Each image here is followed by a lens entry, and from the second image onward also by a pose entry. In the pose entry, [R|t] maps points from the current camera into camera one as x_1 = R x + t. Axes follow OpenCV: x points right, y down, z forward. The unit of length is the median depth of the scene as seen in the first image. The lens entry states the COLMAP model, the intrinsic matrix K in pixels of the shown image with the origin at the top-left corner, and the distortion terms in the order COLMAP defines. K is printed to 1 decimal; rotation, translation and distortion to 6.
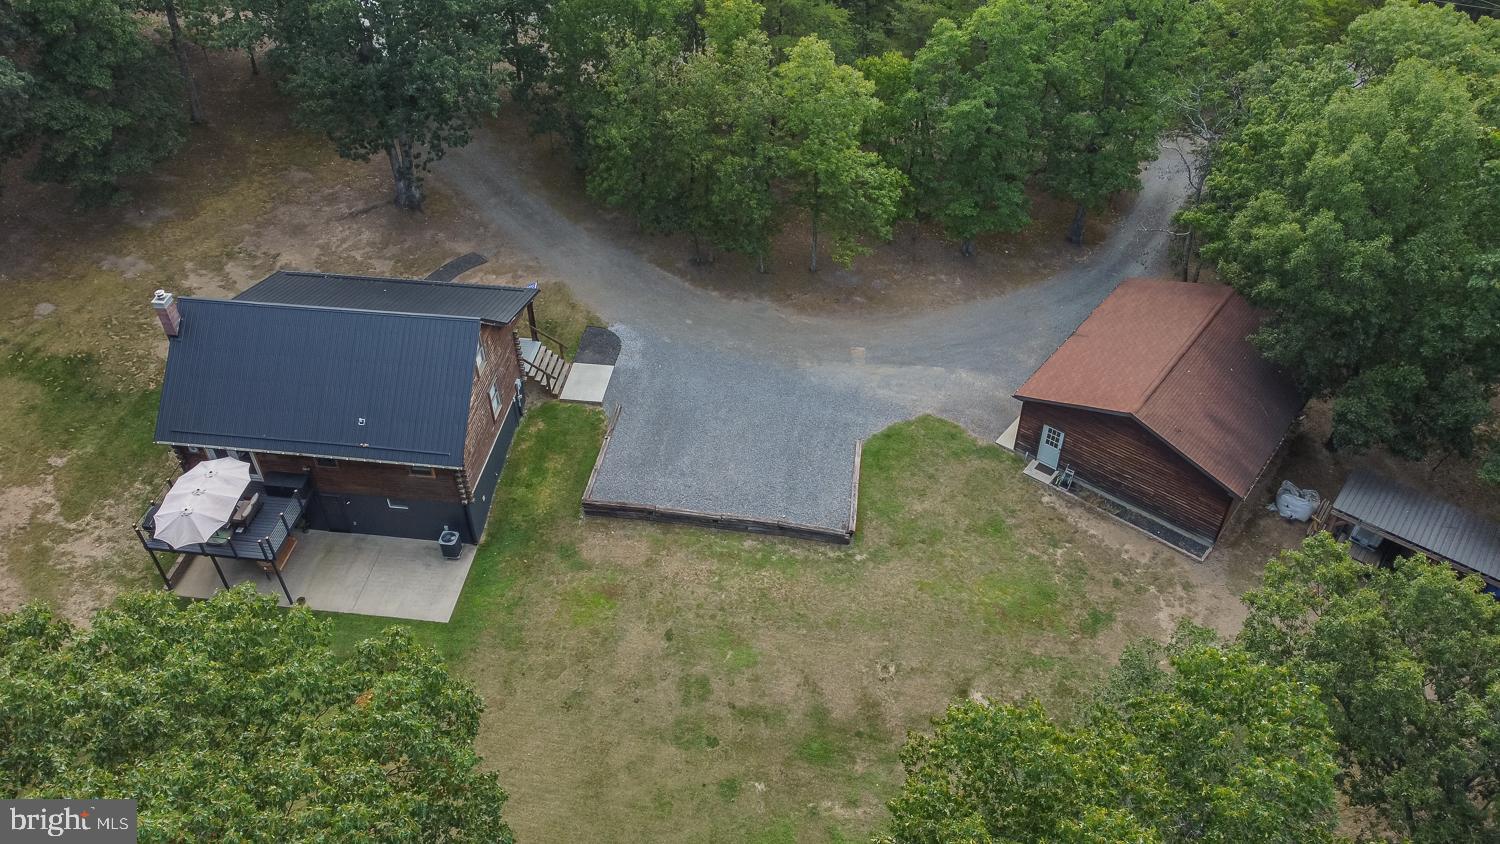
lens RADIAL K [[1123.8, 0, 748.1], [0, 1123.8, 423.4], [0, 0, 1]] dist [-0.010791, 0.003169]
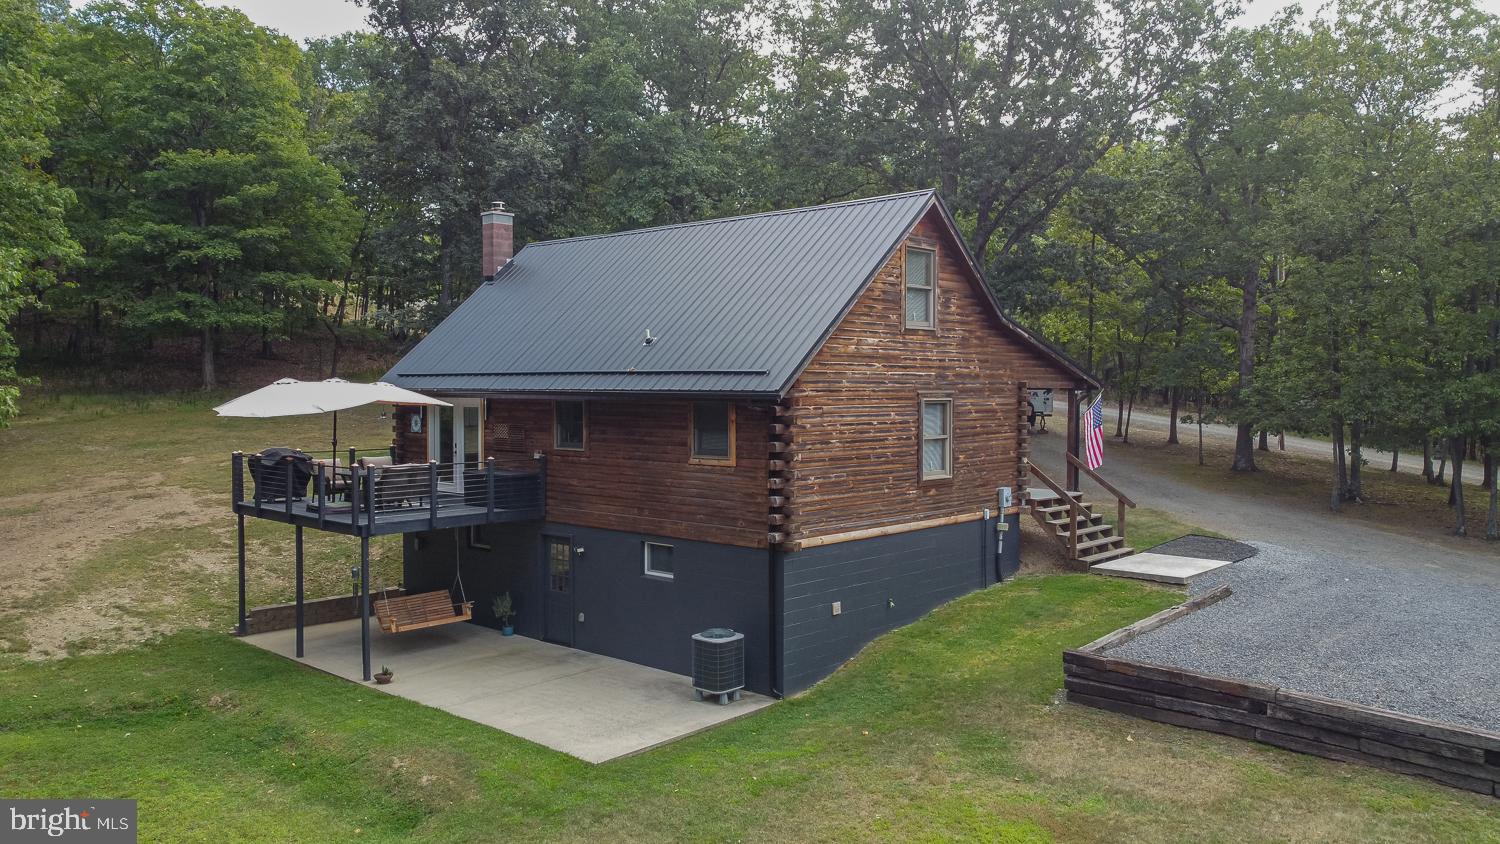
lens RADIAL K [[1123.8, 0, 755.1], [0, 1123.8, 422.3], [0, 0, 1]] dist [-0.010791, 0.003169]
pose [[0.818940, 0.021656, -0.573470, -0.022323], [-0.387389, 0.758120, -0.524580, 0.251196], [0.423399, 0.651755, 0.629244, 0.694647]]
